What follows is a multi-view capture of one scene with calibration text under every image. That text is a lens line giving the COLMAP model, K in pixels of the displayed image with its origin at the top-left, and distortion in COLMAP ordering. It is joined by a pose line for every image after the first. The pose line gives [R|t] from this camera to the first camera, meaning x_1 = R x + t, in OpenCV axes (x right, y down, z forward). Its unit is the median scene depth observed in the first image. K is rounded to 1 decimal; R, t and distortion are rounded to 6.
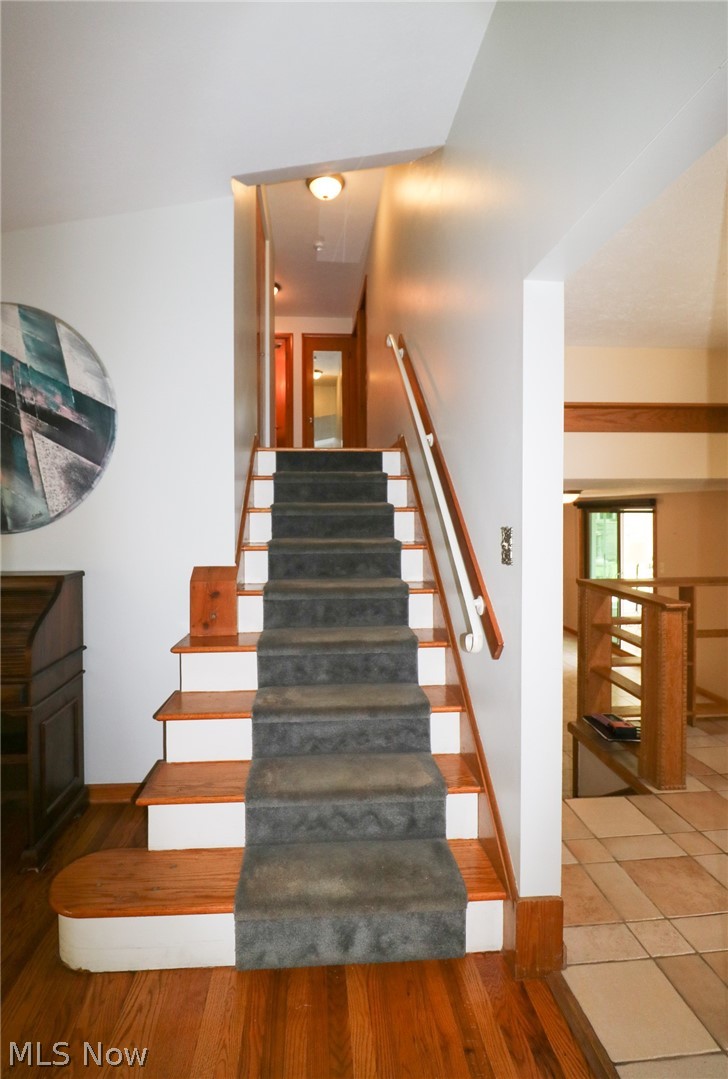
lens RADIAL K [[506.6, 0, 352.6], [0, 506.6, 512.2], [0, 0, 1]] dist [-0.006149, -0.000917]
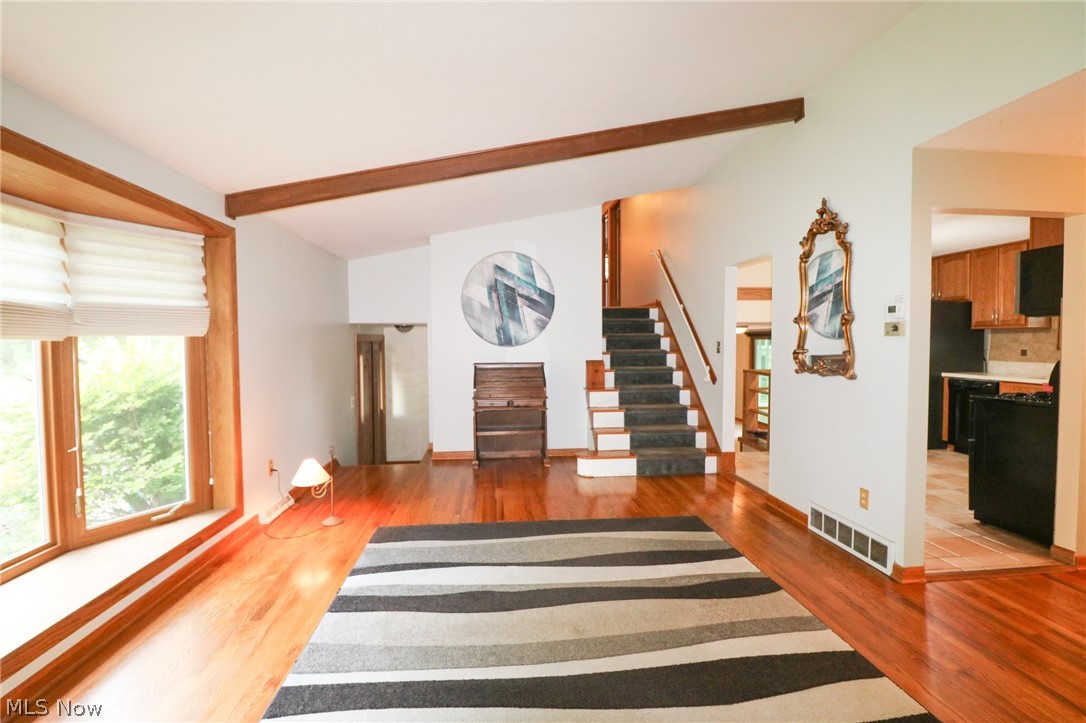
lens RADIAL K [[499.0, 0, 541.6], [0, 499.0, 360.5], [0, 0, 1]] dist [-0.001445, -0.001898]
pose [[0.999828, -0.003262, 0.018238, -0.584846], [0.002579, 0.999299, 0.037343, 0.019951], [-0.018347, -0.037290, 0.999136, -1.431242]]
